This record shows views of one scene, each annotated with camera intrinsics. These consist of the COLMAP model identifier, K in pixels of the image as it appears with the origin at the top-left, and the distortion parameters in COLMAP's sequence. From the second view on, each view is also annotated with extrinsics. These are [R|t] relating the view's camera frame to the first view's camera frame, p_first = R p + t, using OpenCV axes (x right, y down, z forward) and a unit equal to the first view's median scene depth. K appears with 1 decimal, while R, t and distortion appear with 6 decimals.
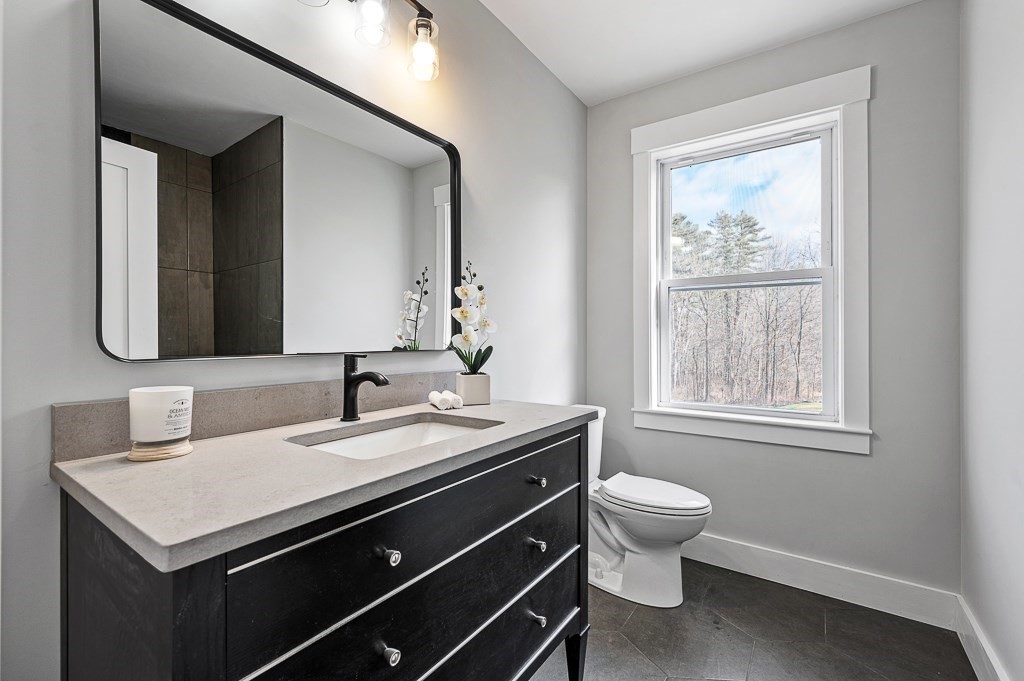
lens RADIAL K [[436.4, 0, 512.0], [0, 436.4, 340.5], [0, 0, 1]] dist [0.002318, -0.000019]
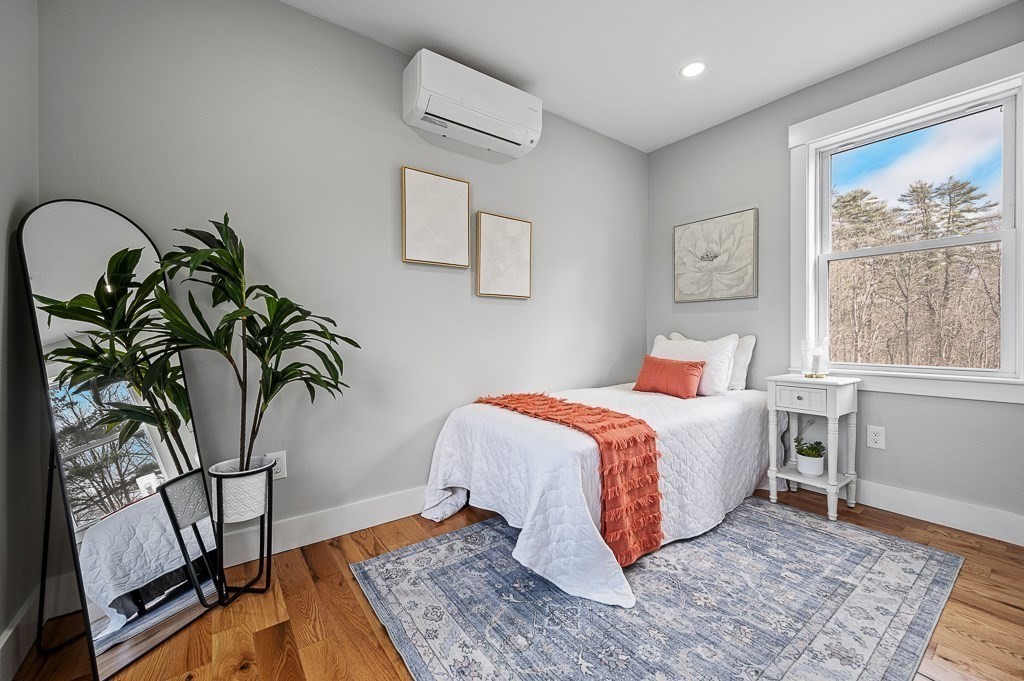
lens RADIAL K [[407.2, 0, 508.8], [0, 407.2, 337.2], [0, 0, 1]] dist [0.003088, 0.000365]
pose [[0.934403, -0.001204, -0.356215, -0.013285], [0.000353, 0.999997, -0.002453, 0.027172], [0.356216, 0.002167, 0.934401, -0.098082]]
